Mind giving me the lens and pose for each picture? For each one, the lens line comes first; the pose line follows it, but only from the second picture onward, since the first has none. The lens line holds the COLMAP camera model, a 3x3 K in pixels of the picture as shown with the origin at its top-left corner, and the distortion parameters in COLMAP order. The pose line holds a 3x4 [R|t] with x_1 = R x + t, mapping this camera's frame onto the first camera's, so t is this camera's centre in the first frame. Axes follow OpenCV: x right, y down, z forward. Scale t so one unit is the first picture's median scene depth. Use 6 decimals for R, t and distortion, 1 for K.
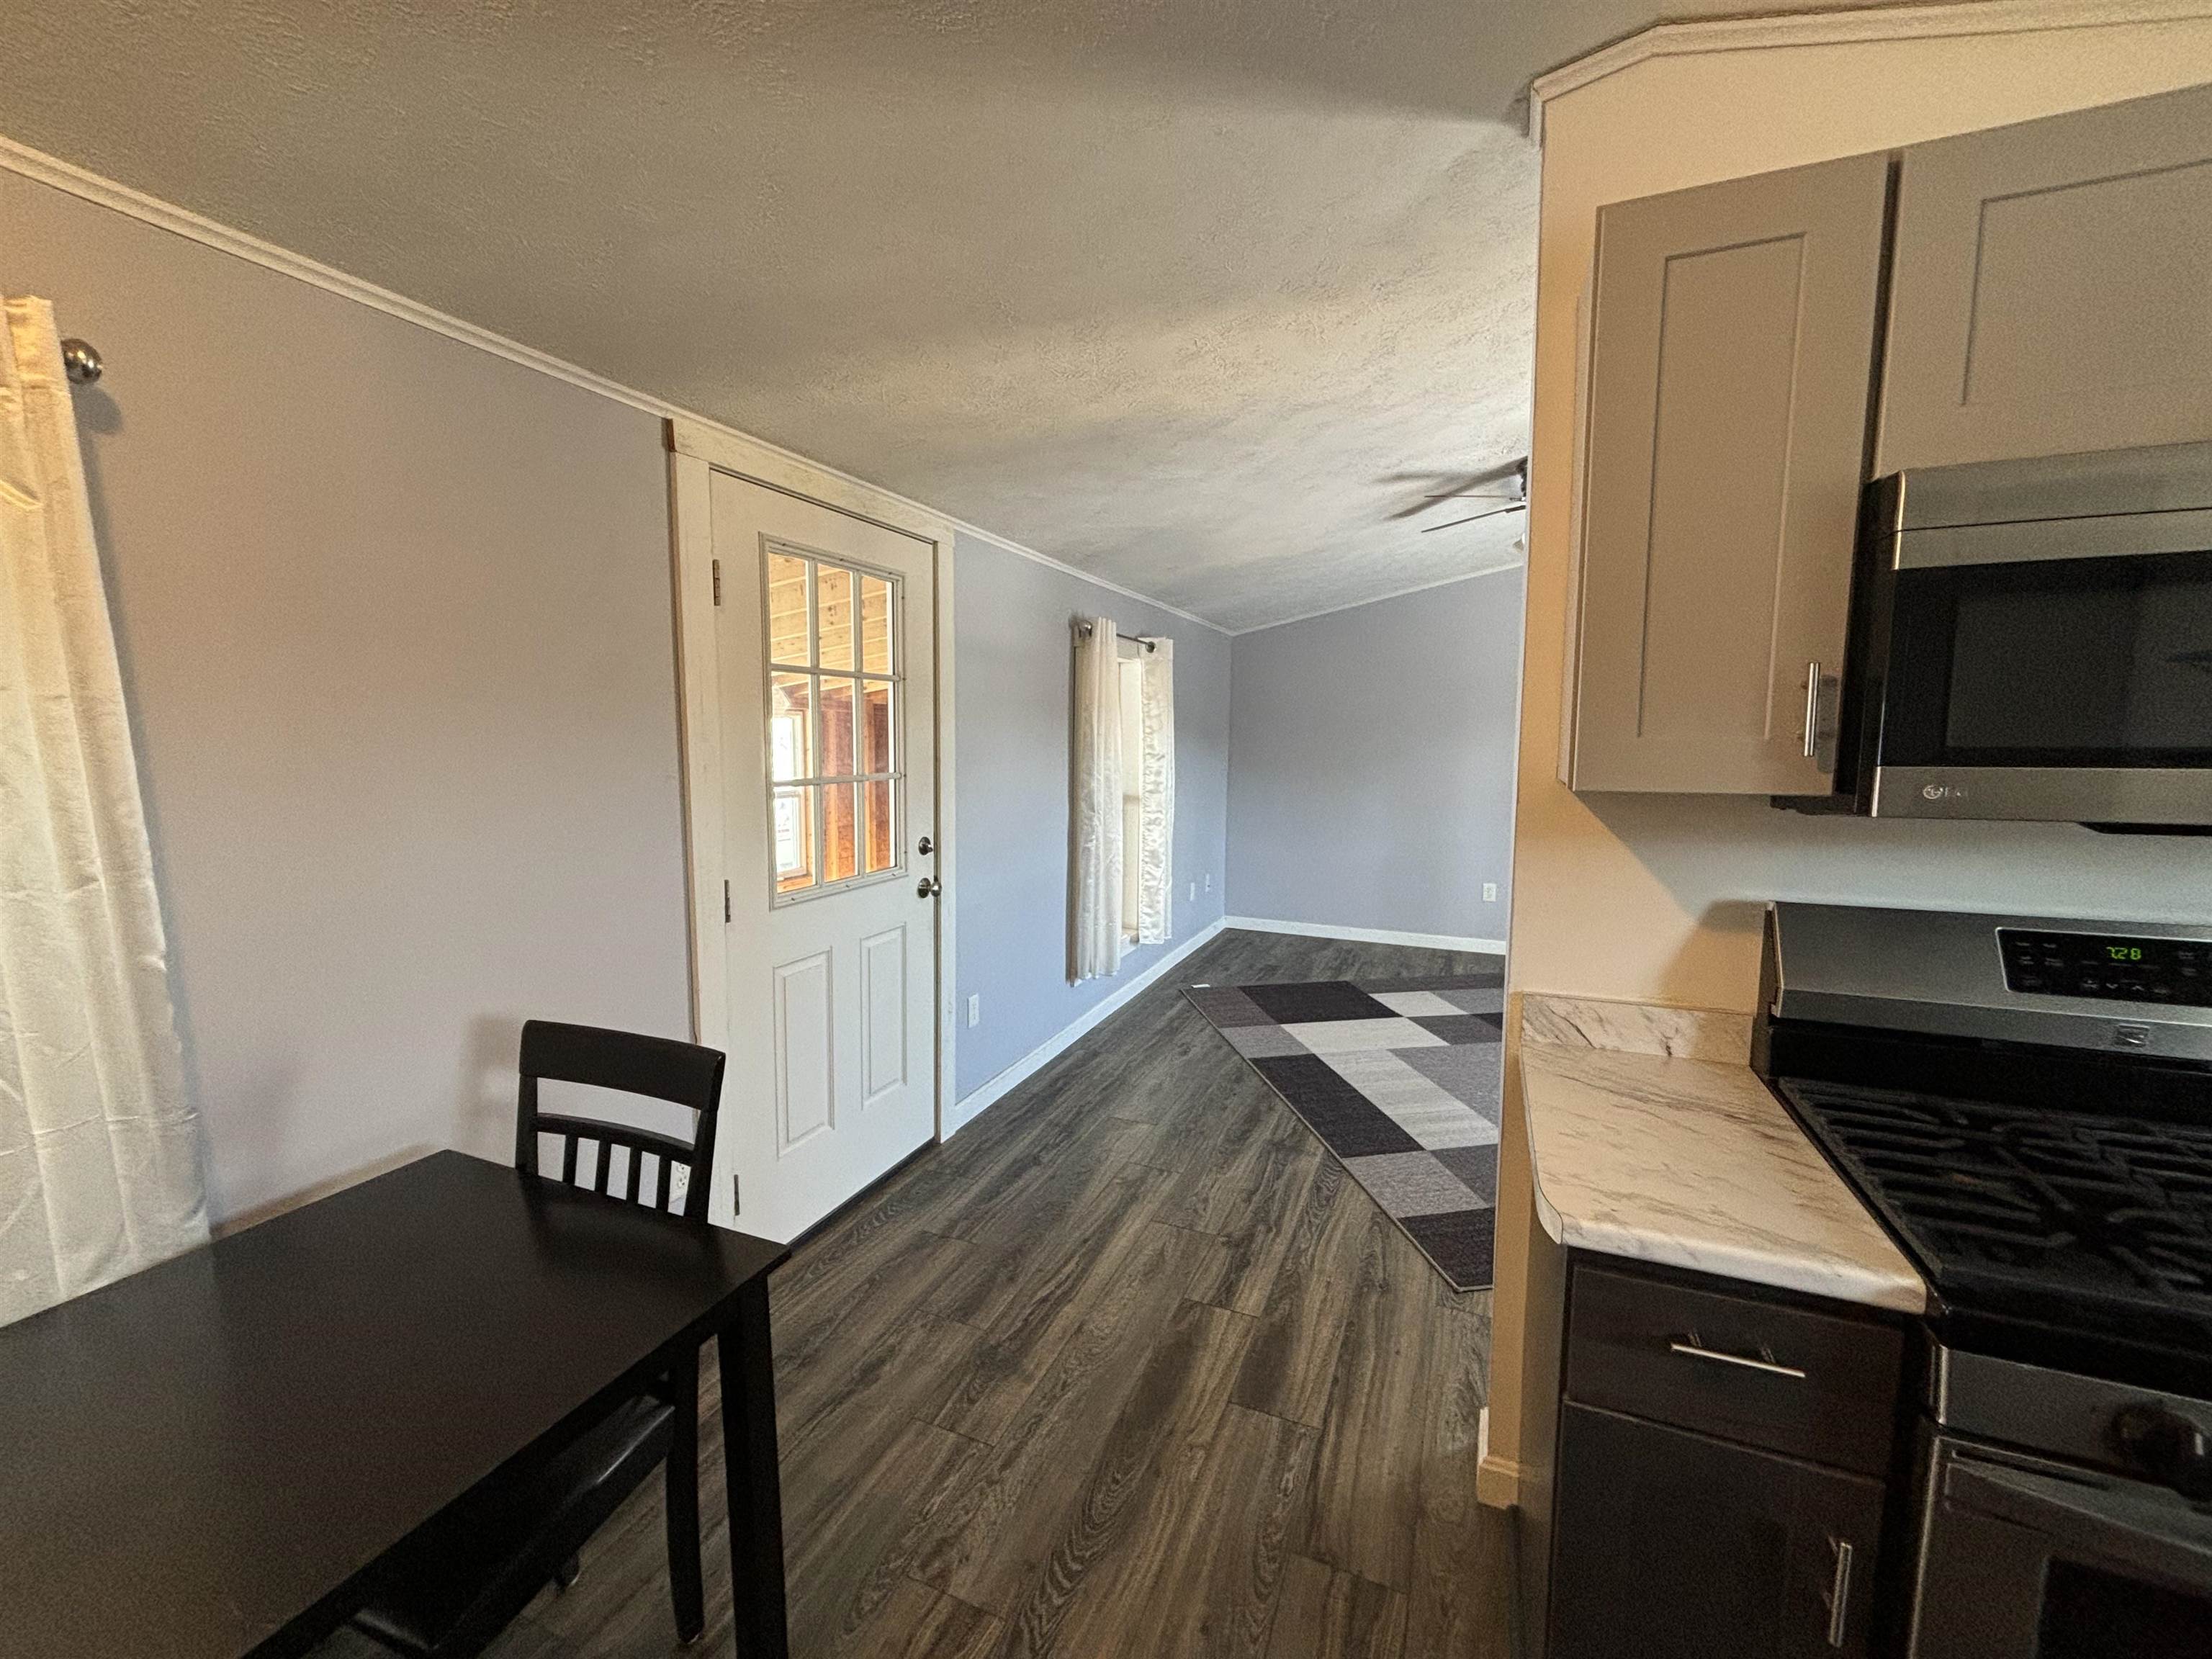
lens RADIAL K [[891.9, 0, 1108.6], [0, 891.9, 822.3], [0, 0, 1]] dist [0.001144, 0.000300]
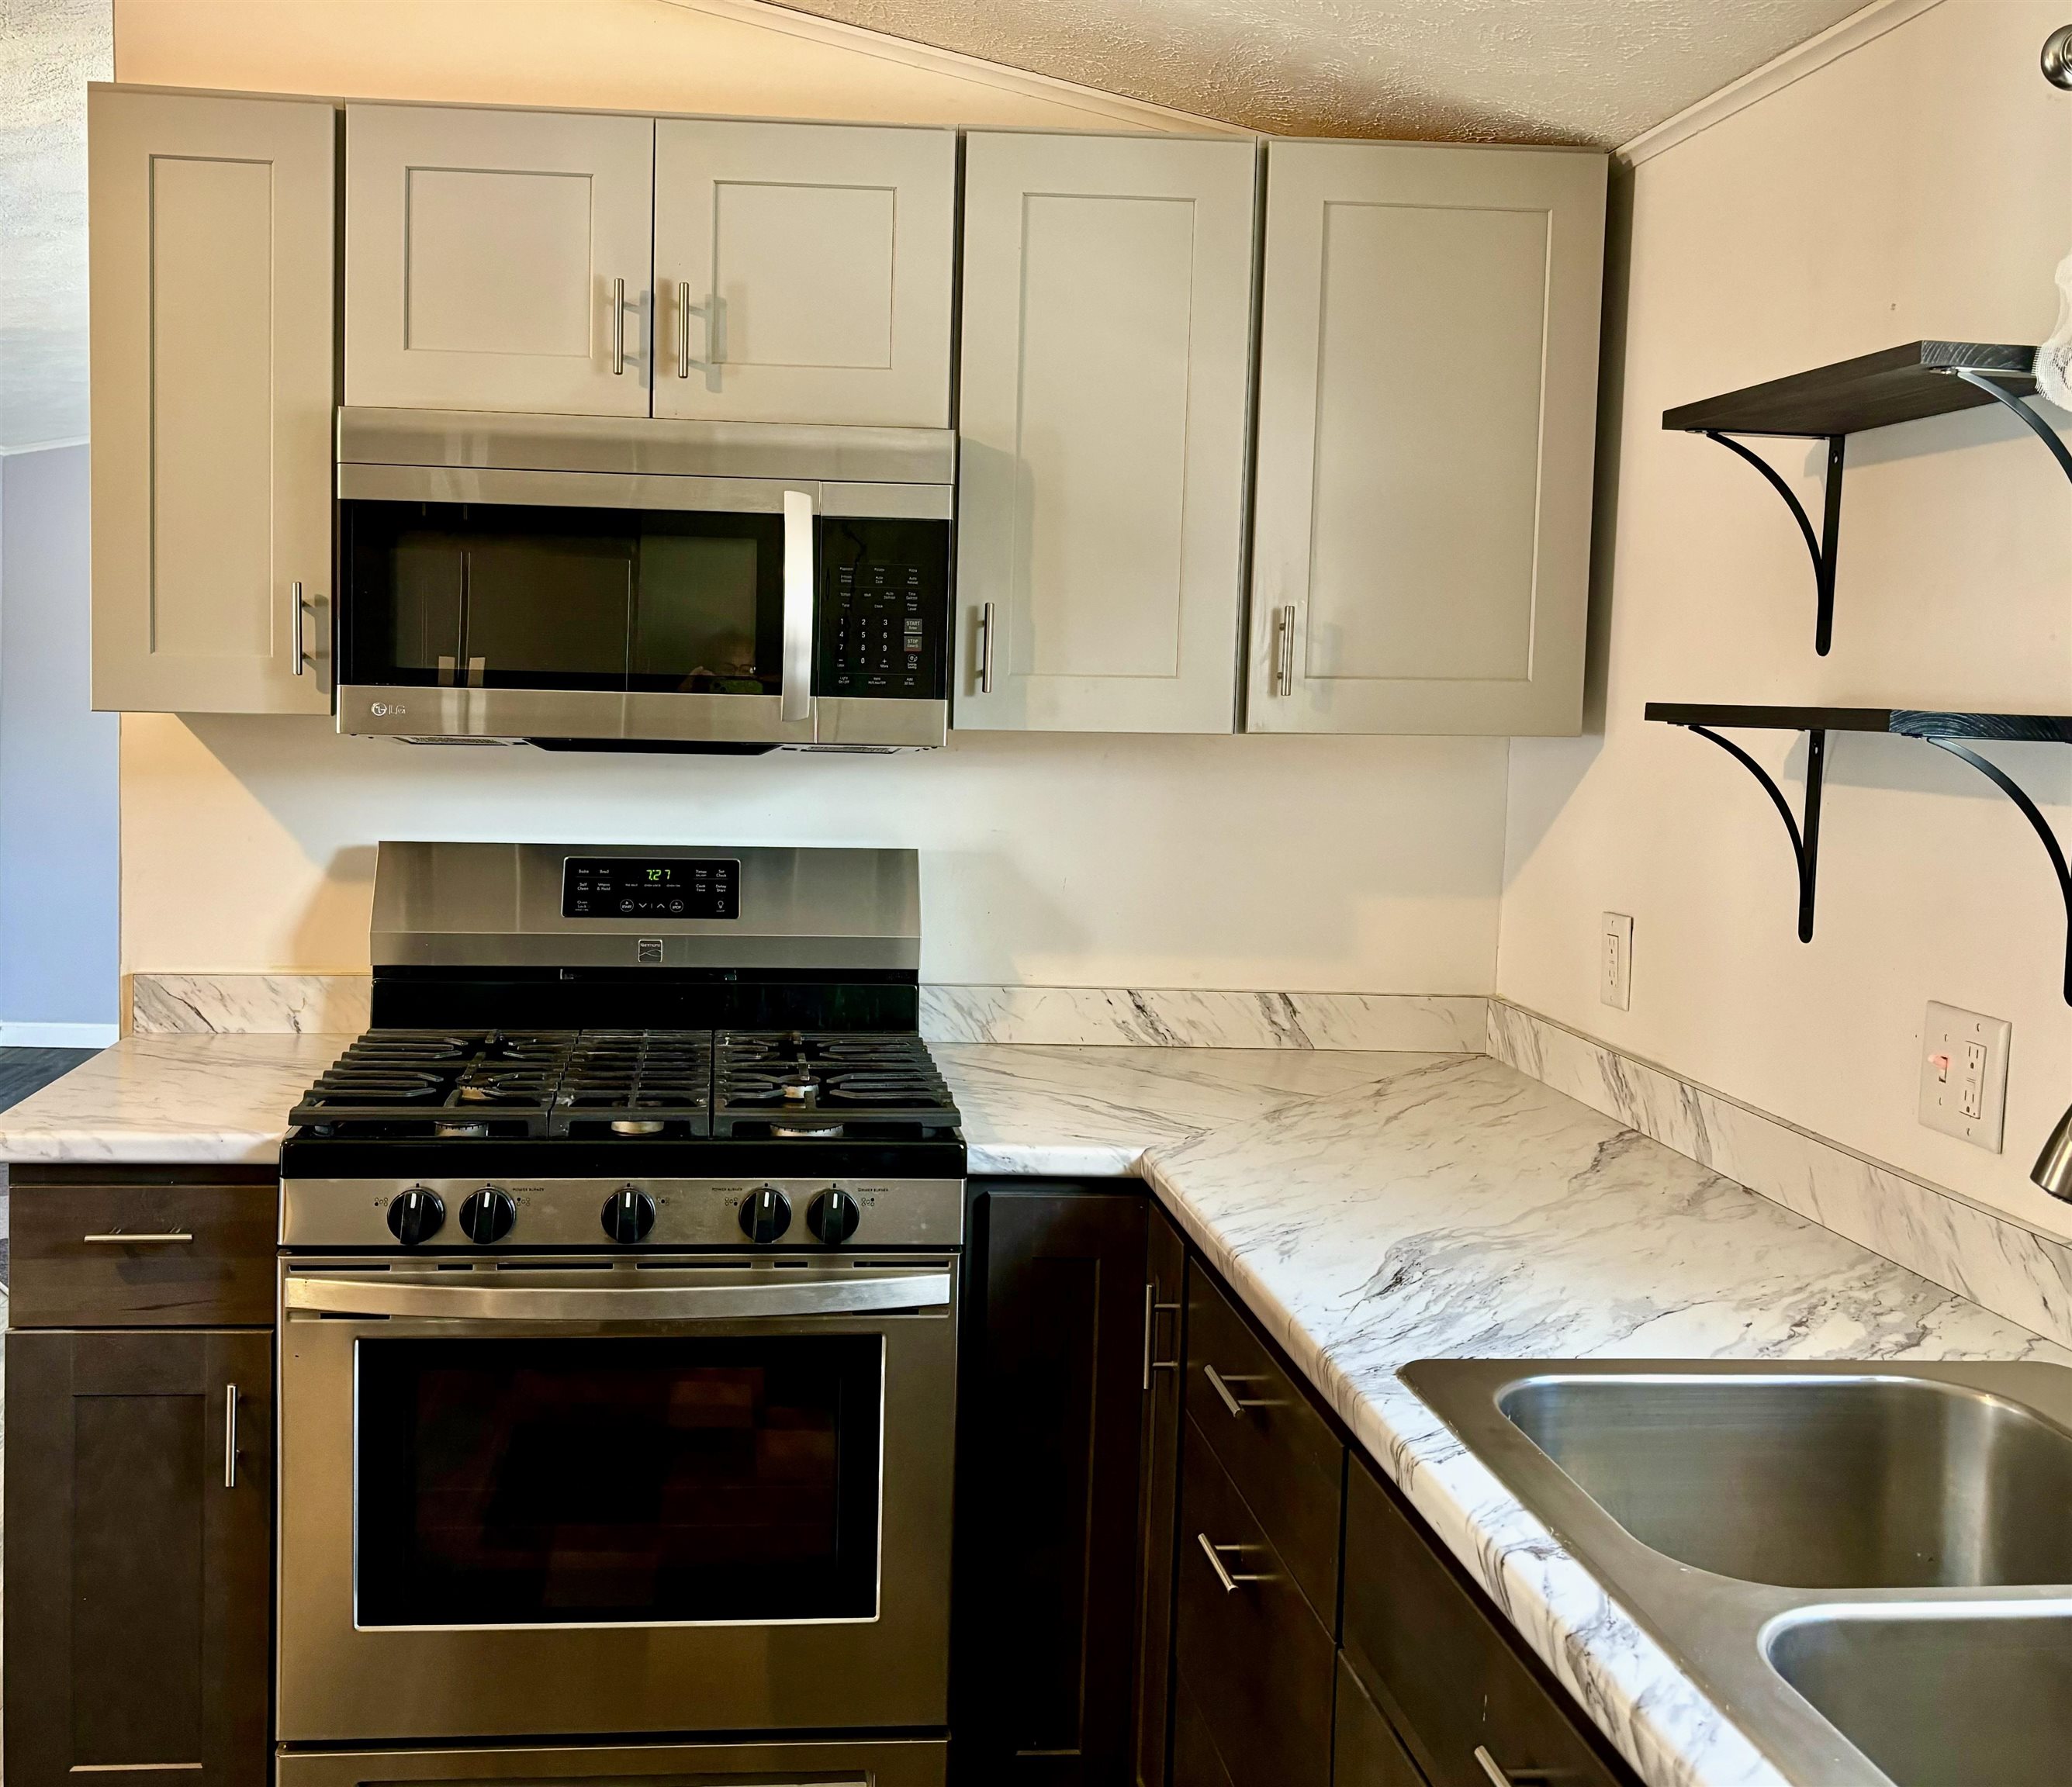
lens RADIAL K [[2013.3, 0, 897.6], [0, 2013.3, 796.7], [0, 0, 1]] dist [0.156638, -0.425969]
pose [[0.884476, -0.002294, 0.466581, 0.307421], [0.017647, 0.999437, -0.028539, 0.137597], [-0.466253, 0.033476, 0.884018, -1.305533]]
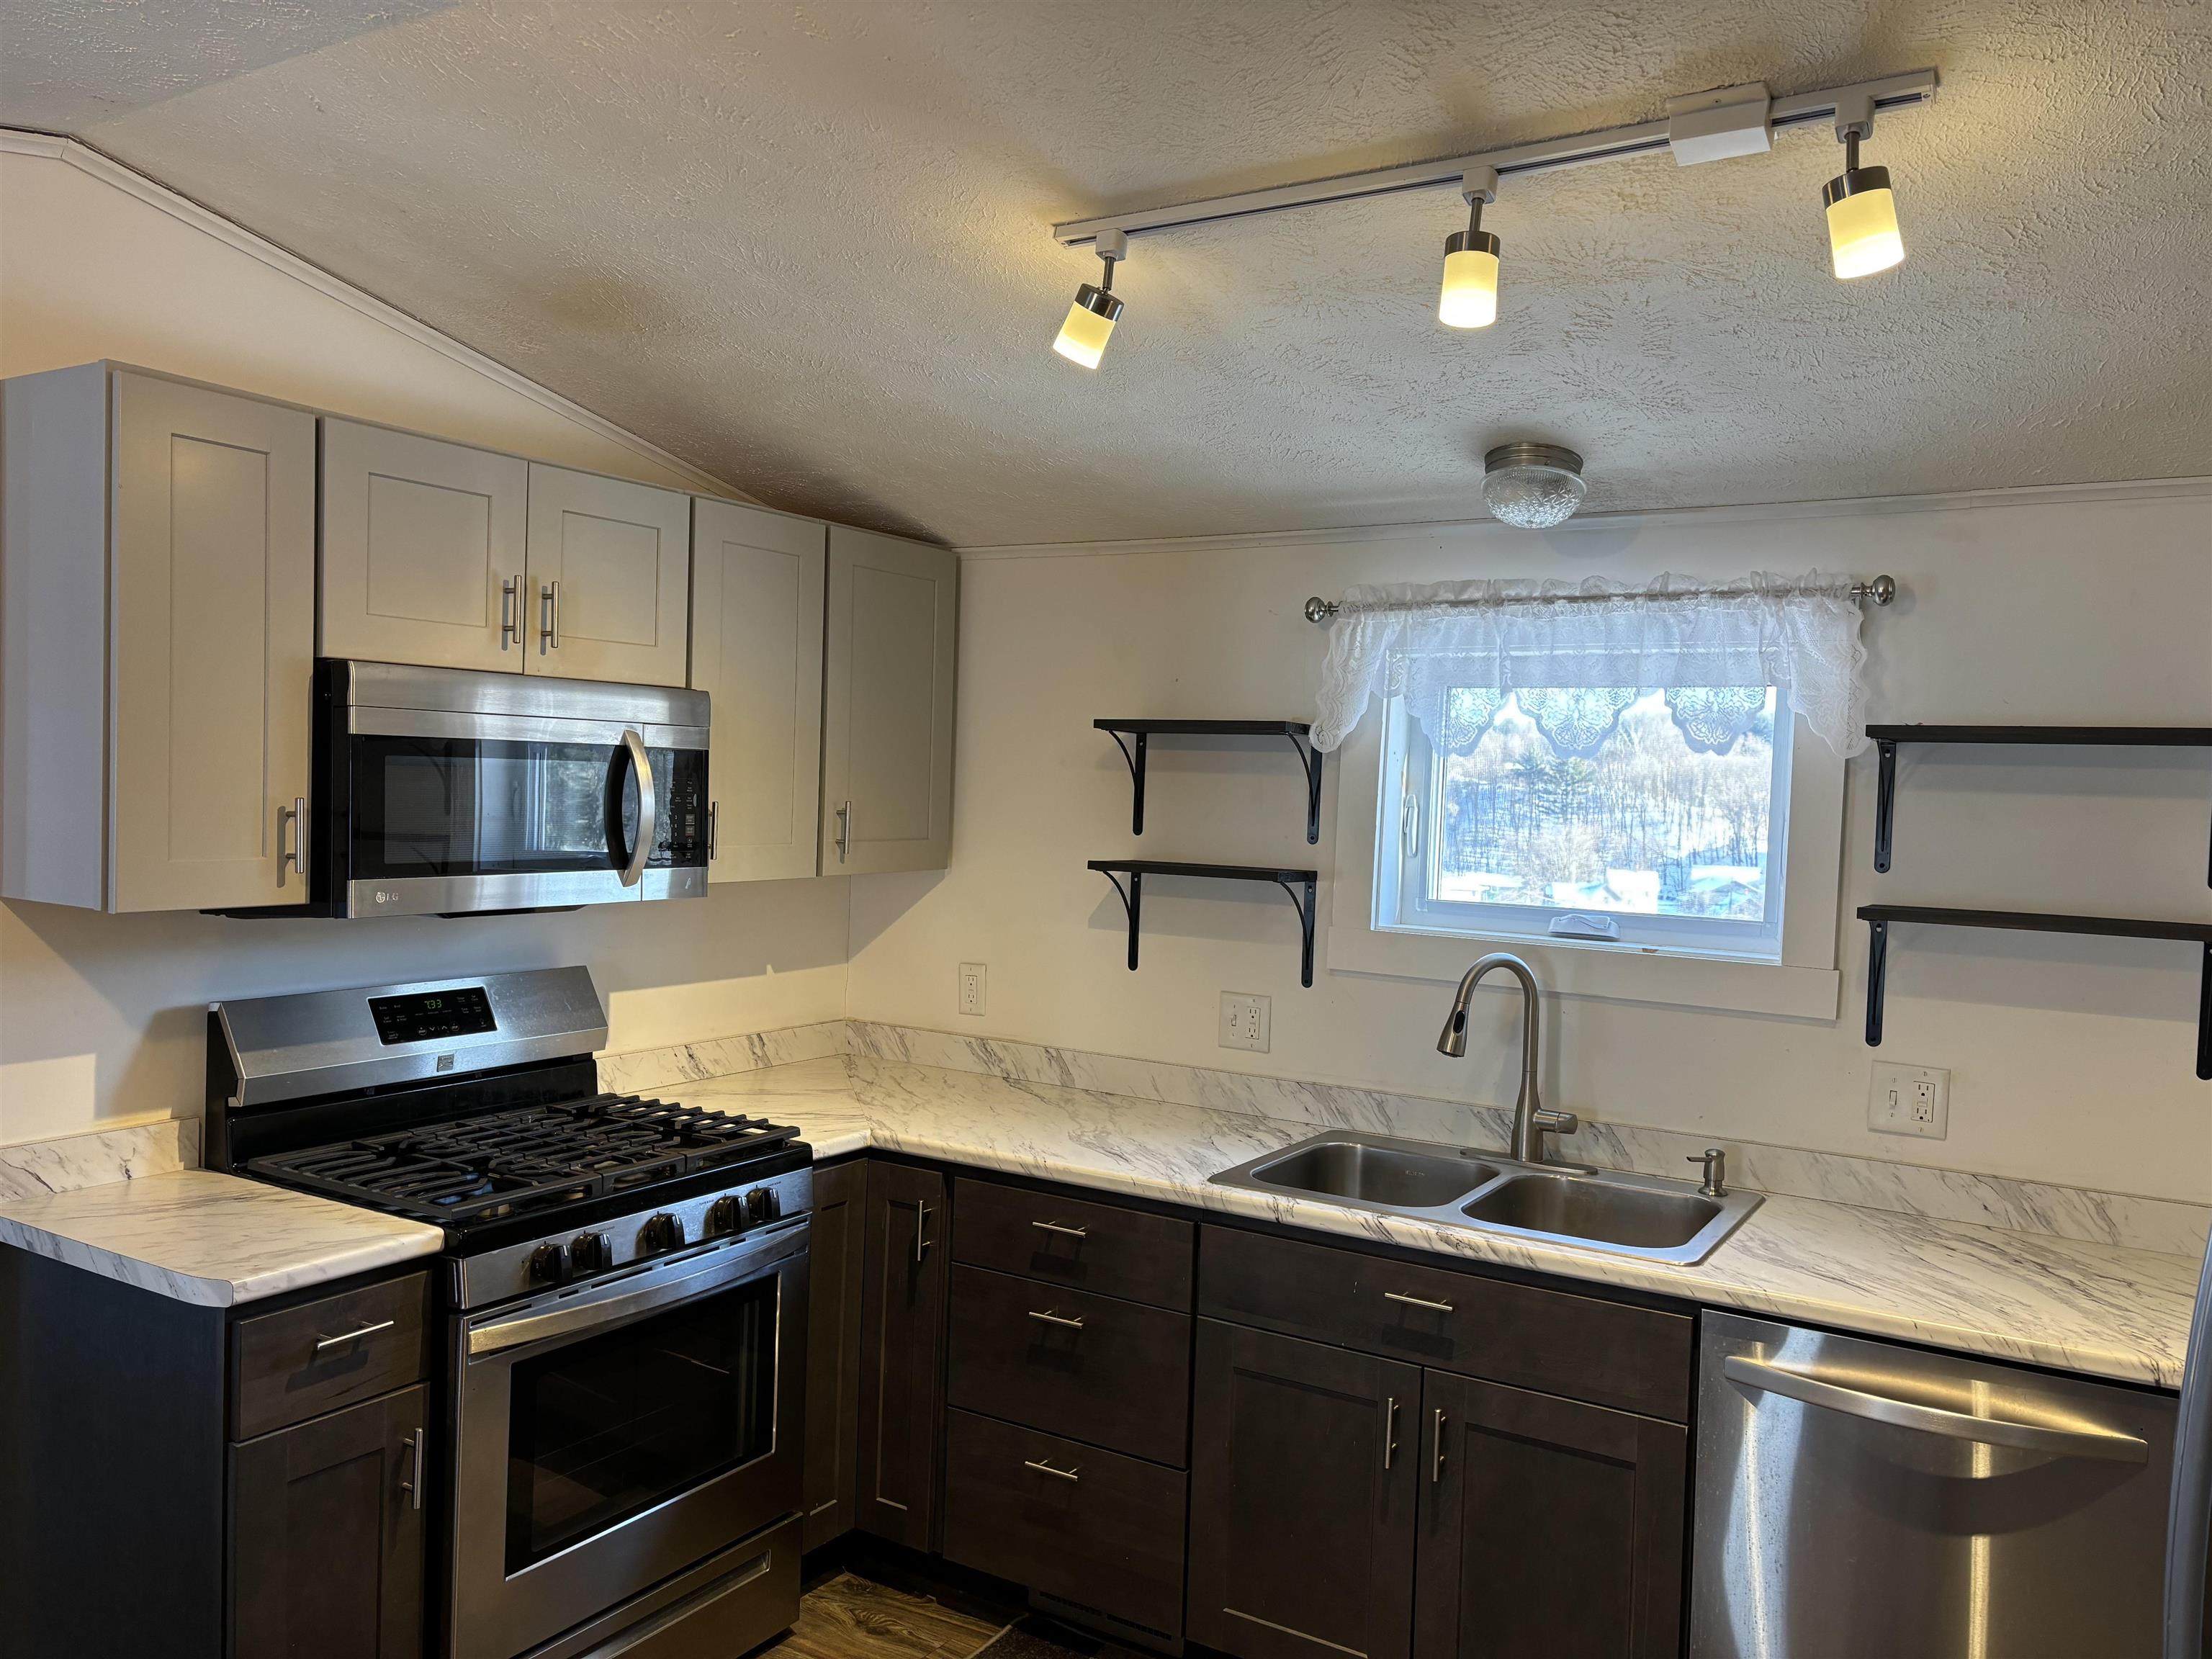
lens RADIAL K [[1664.6, 0, 1102.9], [0, 1664.6, 857.1], [0, 0, 1]] dist [0.057201, -0.069886]
pose [[0.149710, -0.036018, 0.988074, -1.316323], [0.065502, 0.997502, 0.026437, -0.083015], [-0.986558, 0.060763, 0.151695, -0.435905]]
